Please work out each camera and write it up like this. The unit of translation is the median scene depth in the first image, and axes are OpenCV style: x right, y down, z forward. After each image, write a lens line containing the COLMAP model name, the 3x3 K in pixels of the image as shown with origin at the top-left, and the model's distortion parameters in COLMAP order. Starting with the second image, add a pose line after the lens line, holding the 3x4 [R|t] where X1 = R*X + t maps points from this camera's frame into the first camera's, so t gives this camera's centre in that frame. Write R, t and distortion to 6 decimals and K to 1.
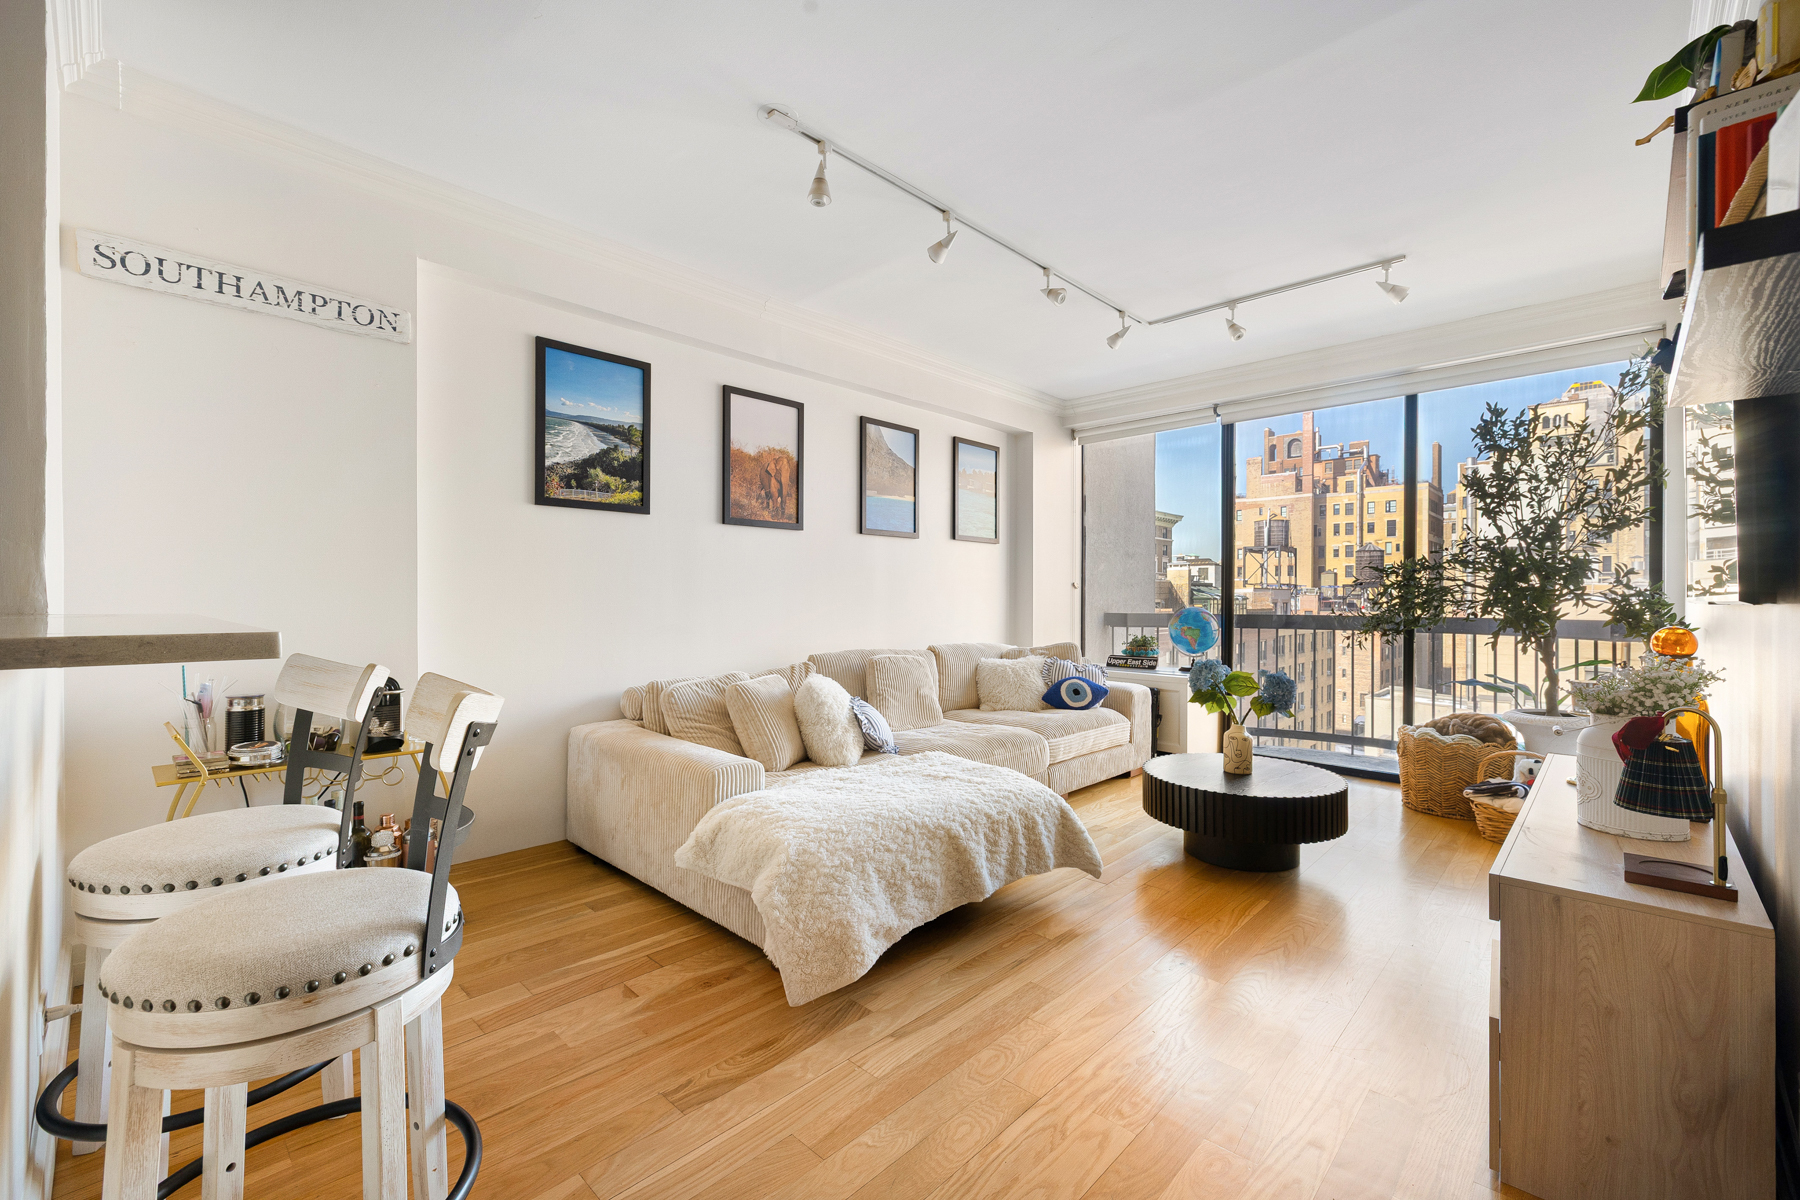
lens RADIAL K [[751.6, 0, 895.5], [0, 751.6, 608.1], [0, 0, 1]] dist [0.000505, -0.000023]
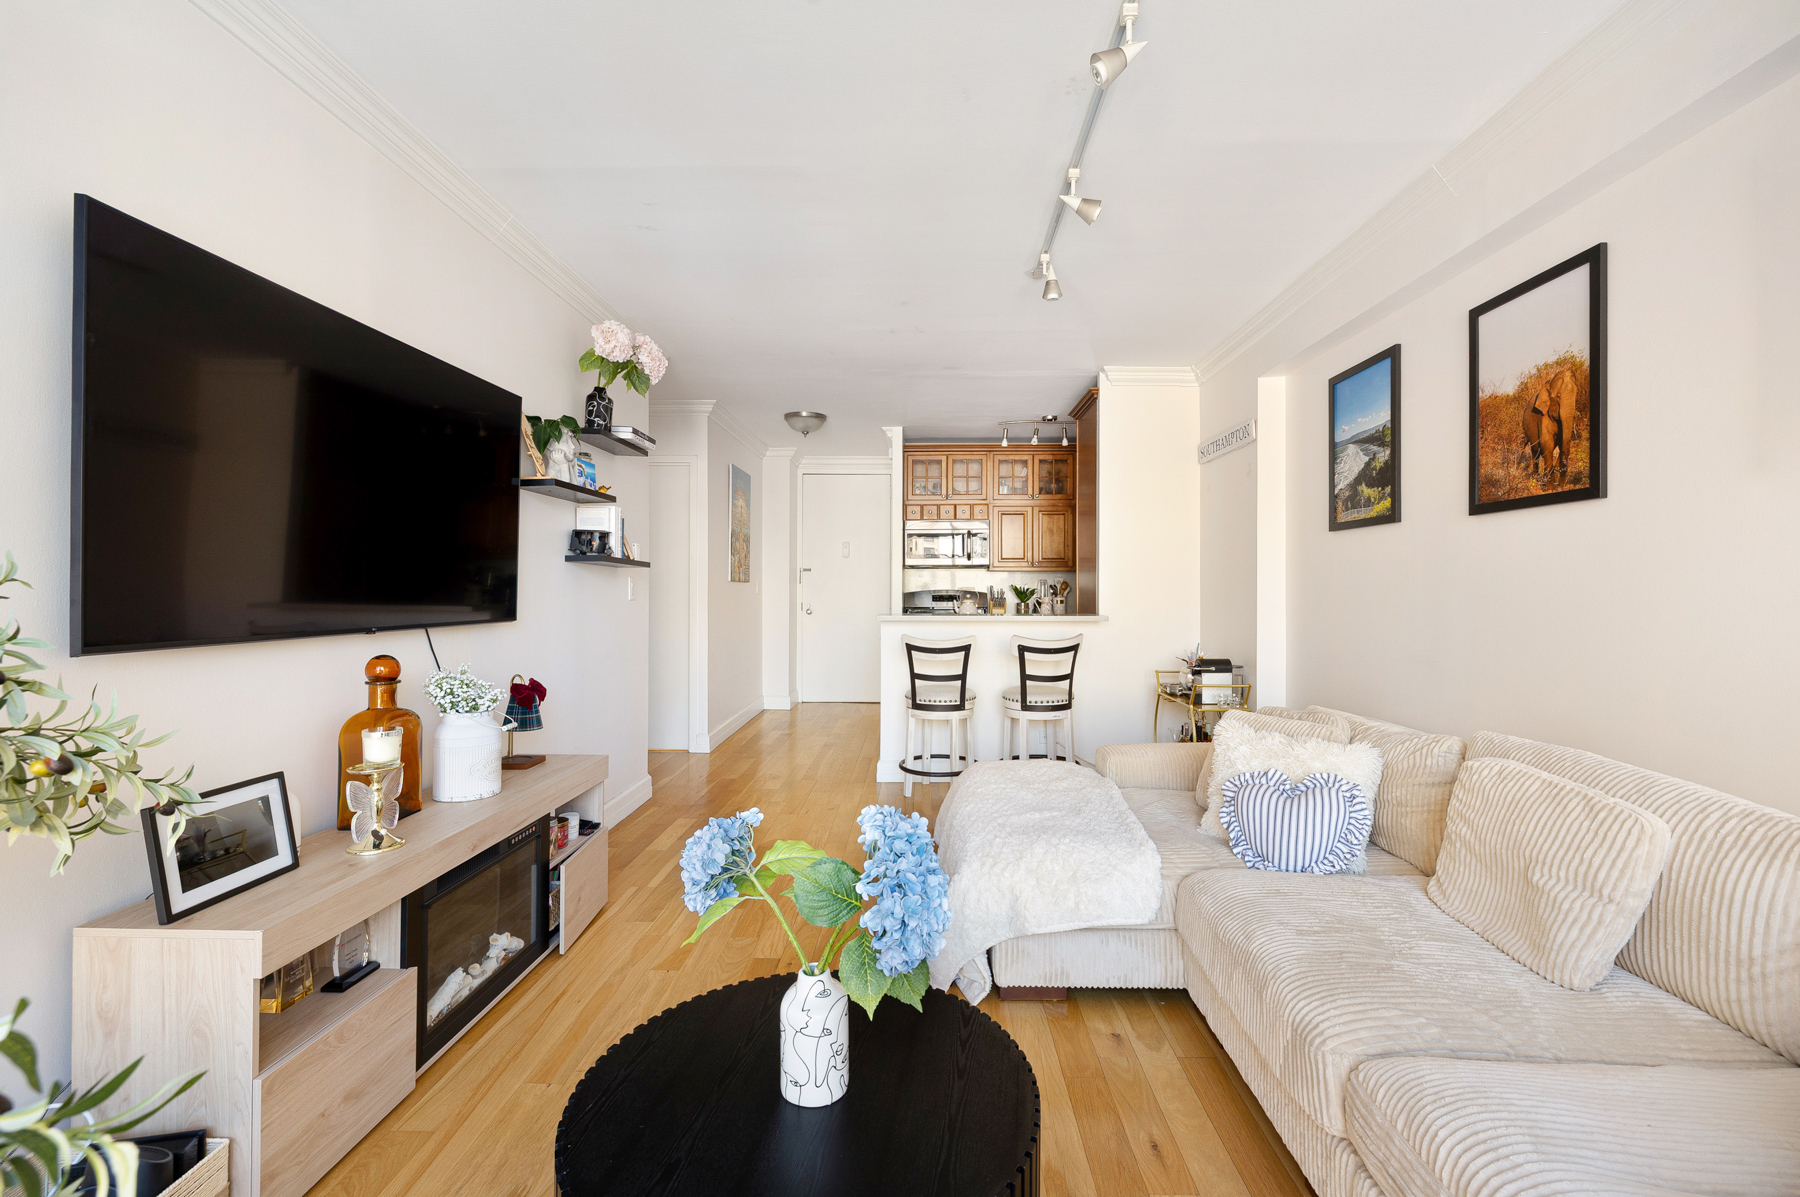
lens RADIAL K [[751.6, 0, 901.6], [0, 751.6, 588.0], [0, 0, 1]] dist [0.000505, -0.000023]
pose [[-0.735543, -0.005222, -0.677458, 0.190729], [-0.012234, 0.999910, 0.005576, -0.014030], [0.677368, 0.012389, -0.735540, 0.362559]]
